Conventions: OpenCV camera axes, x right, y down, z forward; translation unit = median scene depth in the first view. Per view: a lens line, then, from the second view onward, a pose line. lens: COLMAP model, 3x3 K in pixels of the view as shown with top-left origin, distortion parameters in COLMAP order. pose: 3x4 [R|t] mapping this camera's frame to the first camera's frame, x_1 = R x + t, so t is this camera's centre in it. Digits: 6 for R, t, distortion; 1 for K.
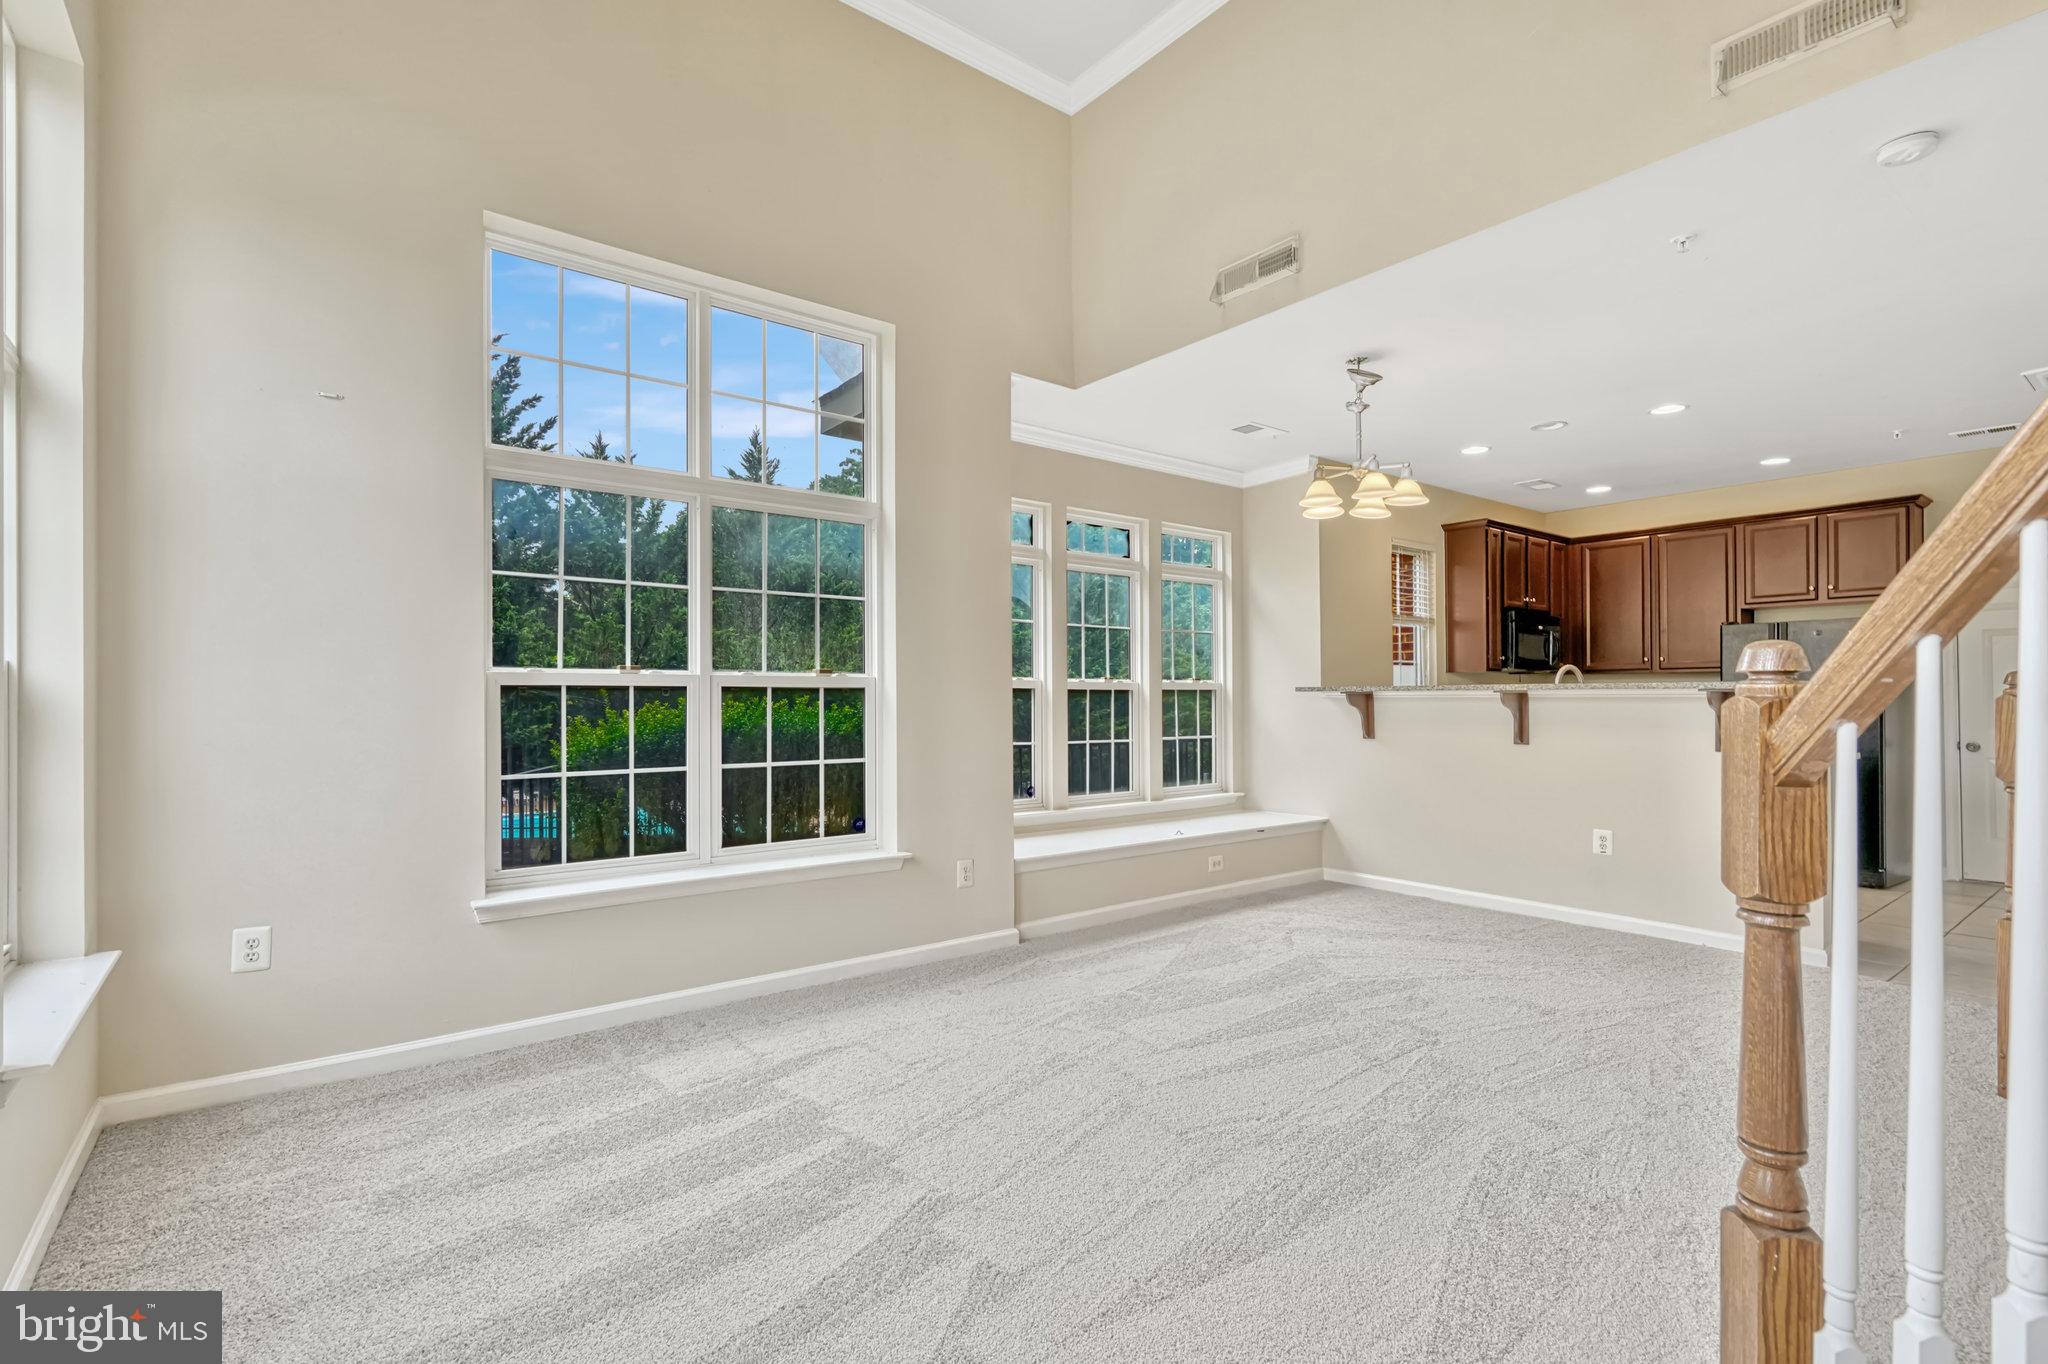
lens RADIAL K [[959.4, 0, 1004.4], [0, 959.4, 678.4], [0, 0, 1]] dist [0.000078, -0.000837]
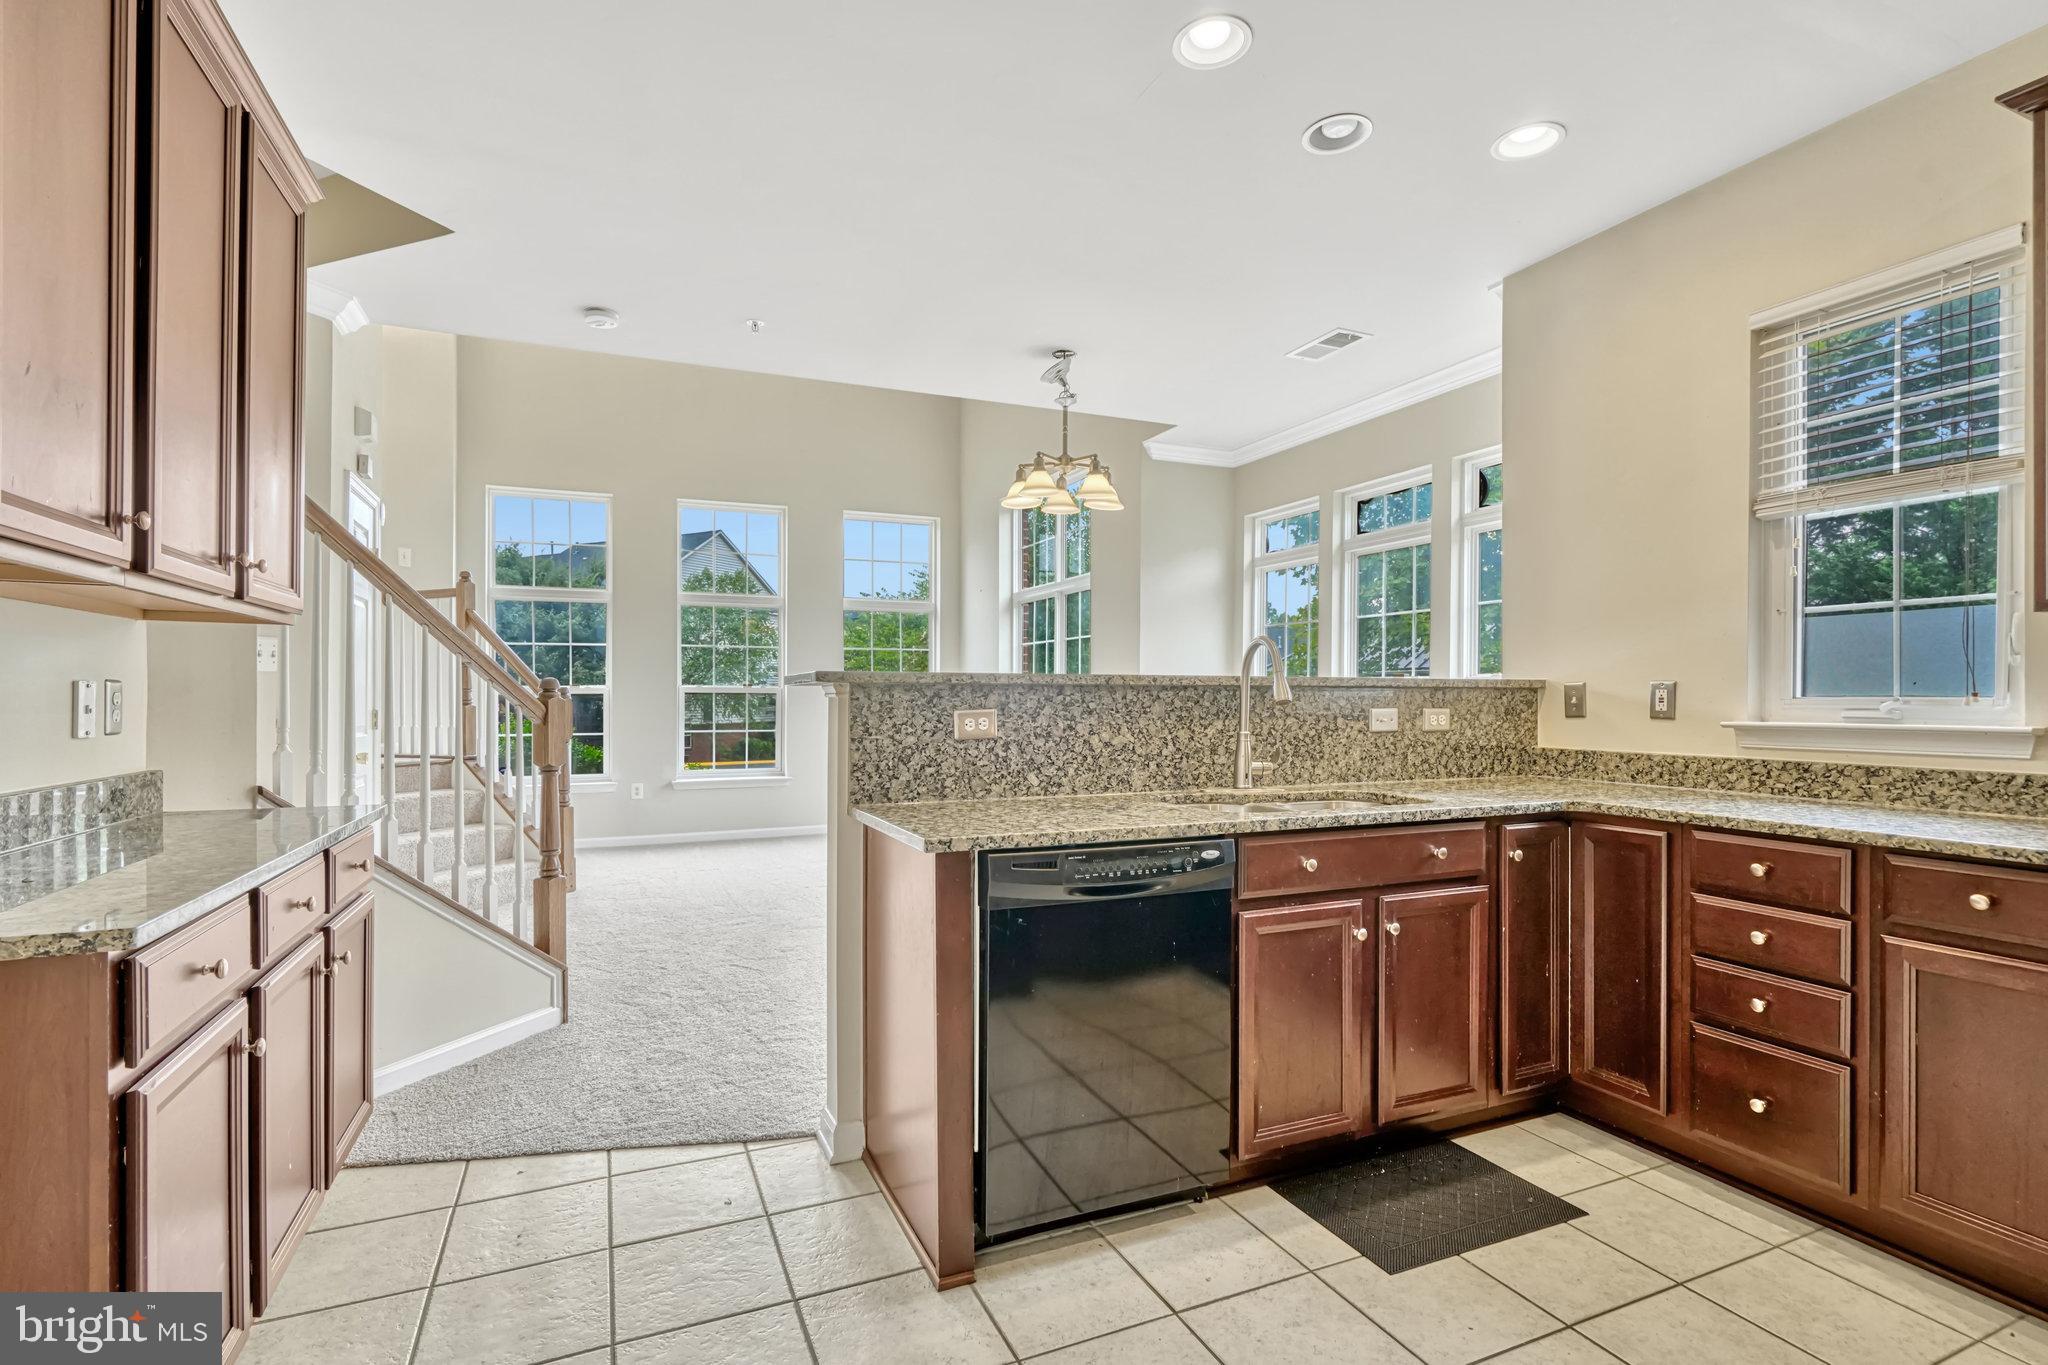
lens RADIAL K [[959.4, 0, 1006.9], [0, 959.4, 710.9], [0, 0, 1]] dist [0.000078, -0.000837]
pose [[-0.246762, 0.012391, -0.968997, 1.206349], [0.017752, 0.999808, 0.008265, 0.019639], [0.968914, -0.015162, -0.246934, 1.079357]]
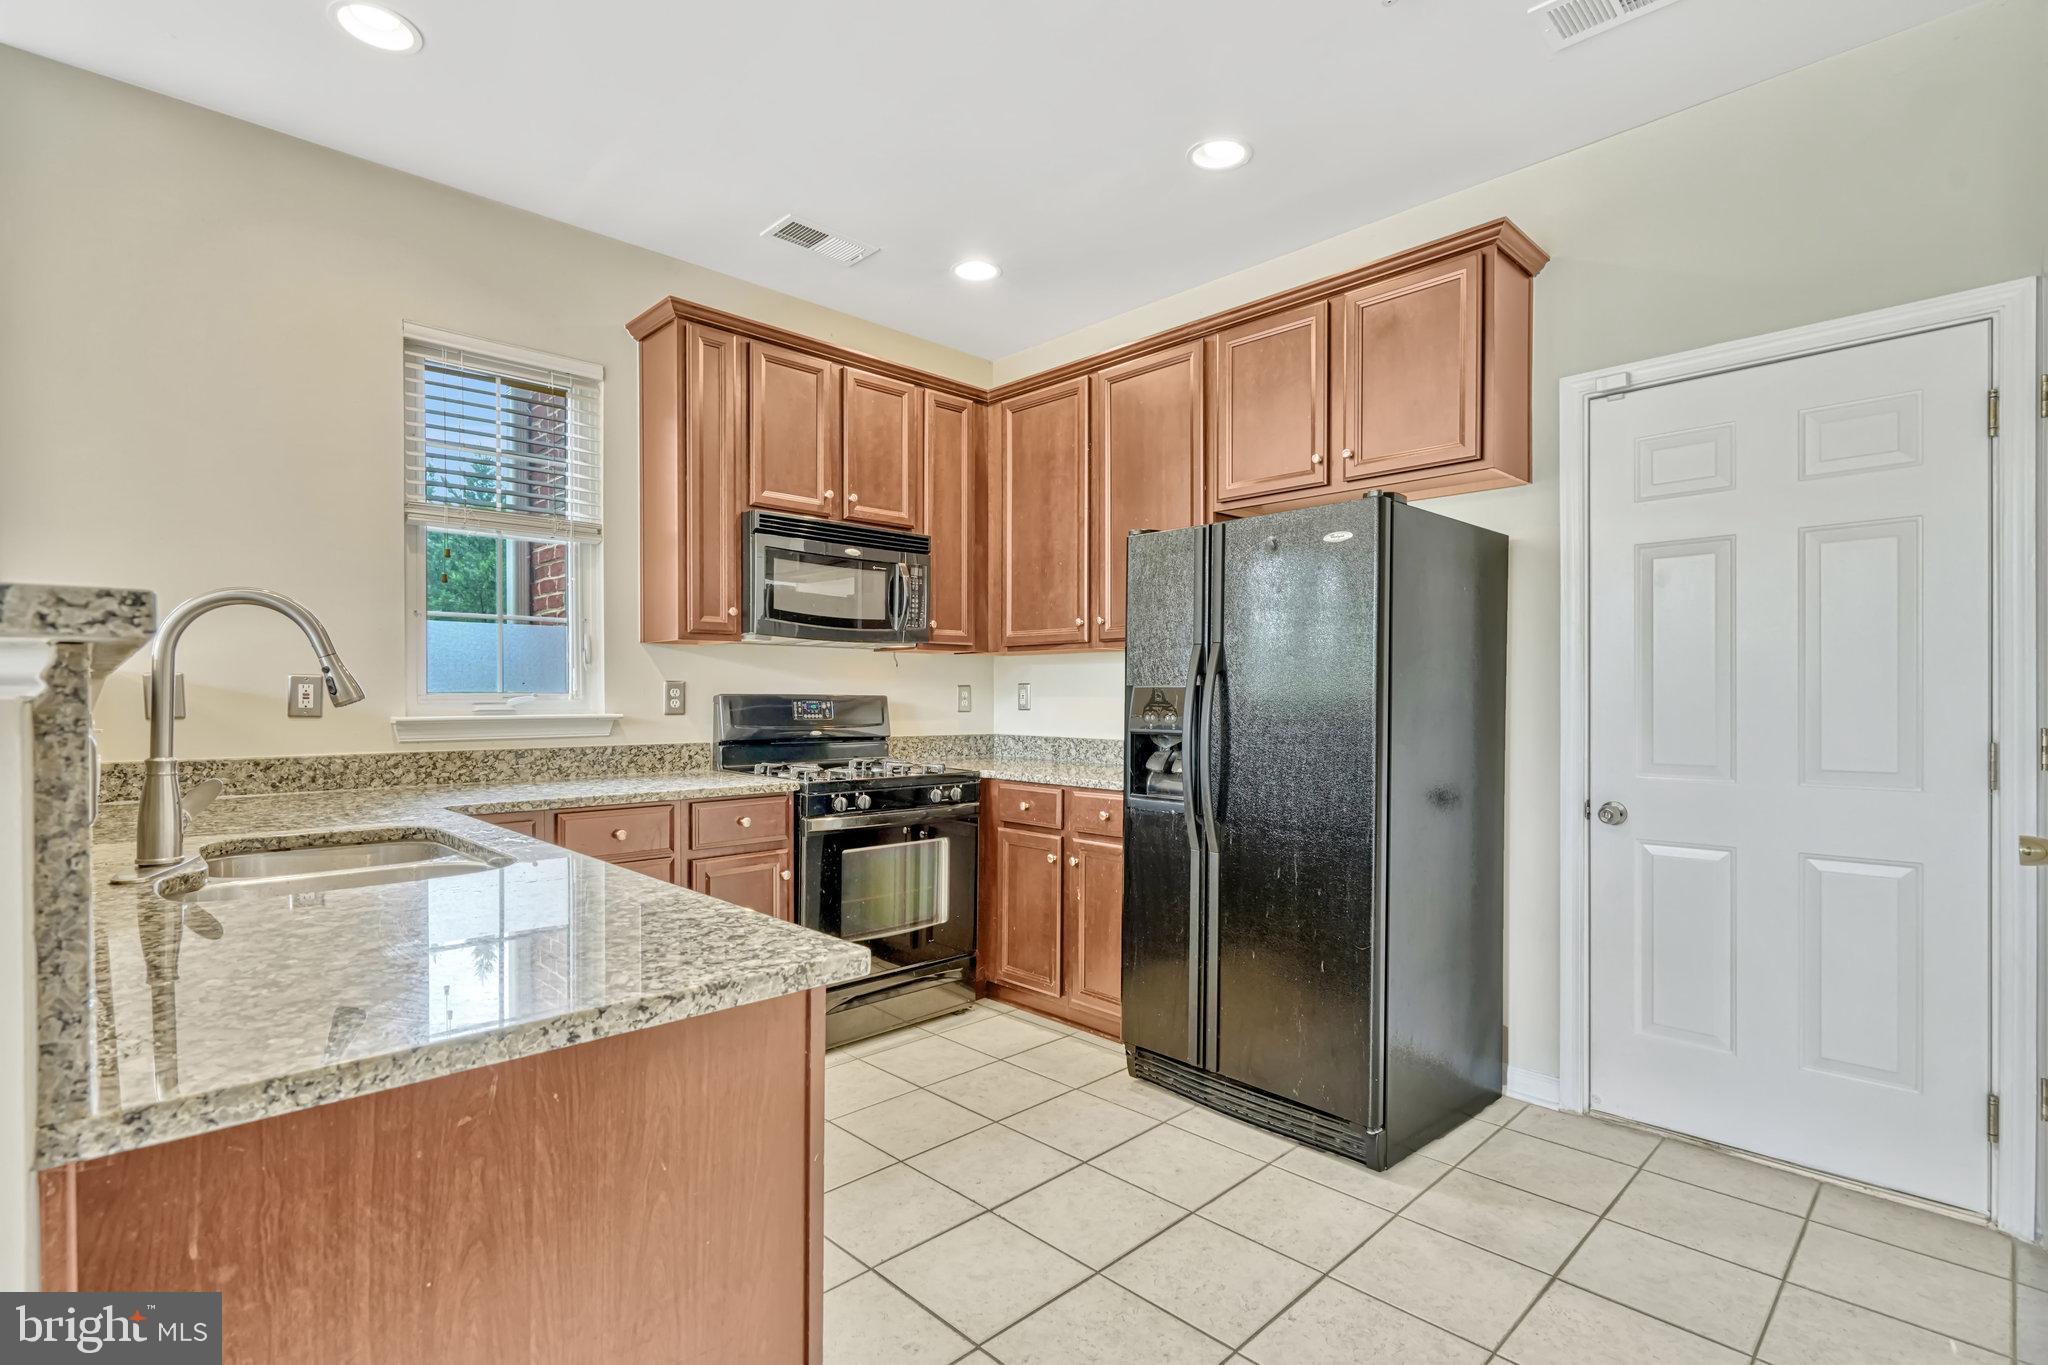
lens RADIAL K [[959.4, 0, 1039.4], [0, 959.4, 707.0], [0, 0, 1]] dist [0.000078, -0.000837]
pose [[0.992670, 0.000075, 0.120857, 0.864924], [-0.003915, 0.999495, 0.031536, 0.012582], [-0.120794, -0.031778, 0.992169, 0.741556]]
